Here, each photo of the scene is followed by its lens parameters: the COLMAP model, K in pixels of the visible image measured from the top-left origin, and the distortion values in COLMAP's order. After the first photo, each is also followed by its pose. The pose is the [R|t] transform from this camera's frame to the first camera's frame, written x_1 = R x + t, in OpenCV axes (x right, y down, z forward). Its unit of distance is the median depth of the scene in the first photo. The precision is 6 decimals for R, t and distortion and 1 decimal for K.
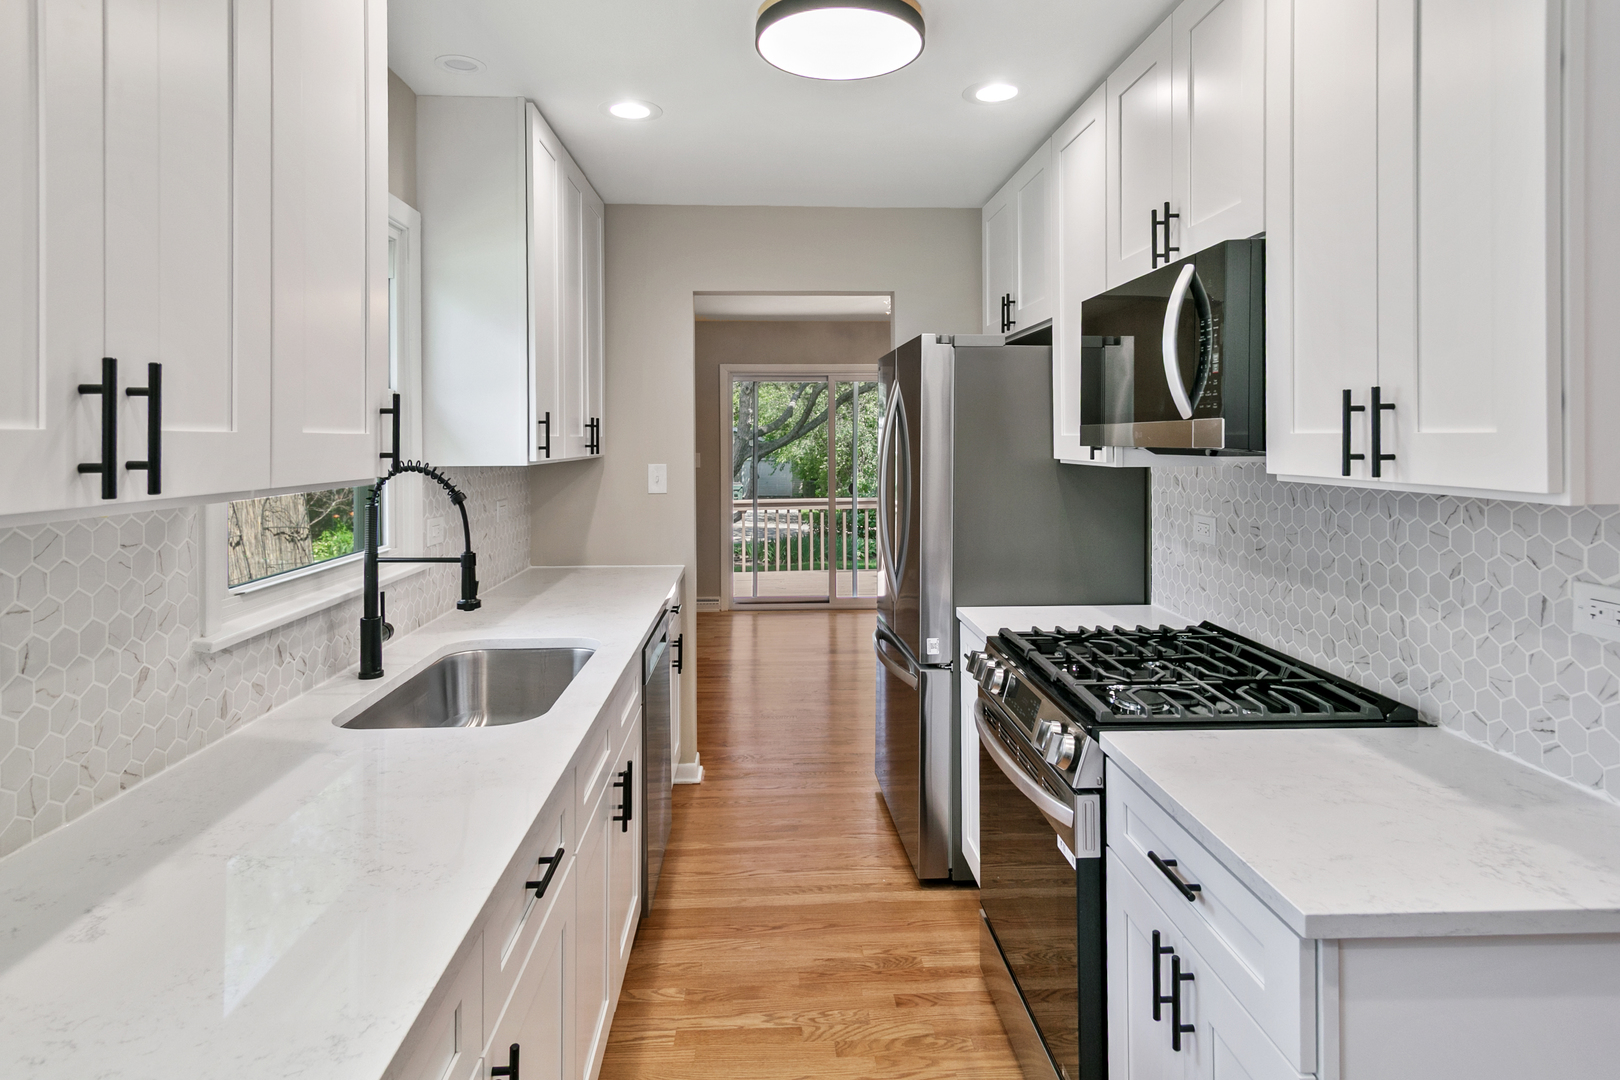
lens RADIAL K [[934.5, 0, 807.2], [0, 934.5, 410.1], [0, 0, 1]] dist [0.012614, -0.000223]
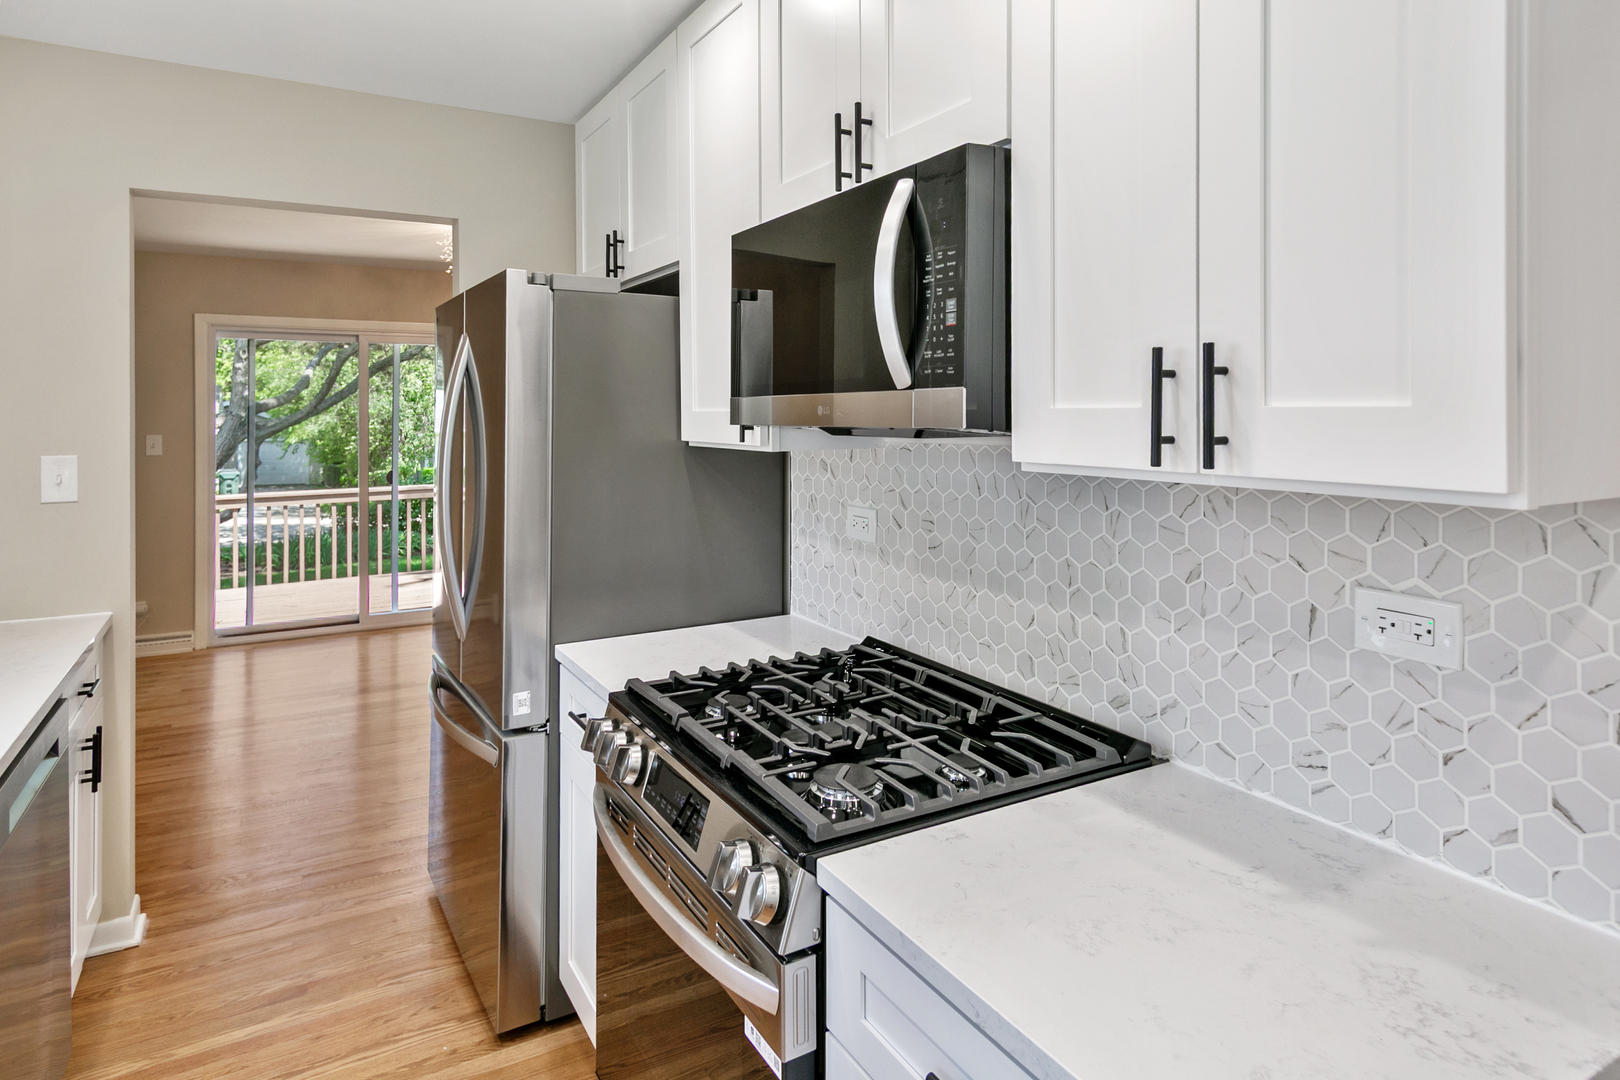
lens RADIAL K [[957.7, 0, 806.6], [0, 957.7, 410.7], [0, 0, 1]] dist [0.040618, -0.028200]
pose [[0.896547, 0.001474, 0.442946, 0.002802], [-0.013114, 0.999644, 0.023217, 0.008275], [-0.442754, -0.026624, 0.896248, 0.284256]]
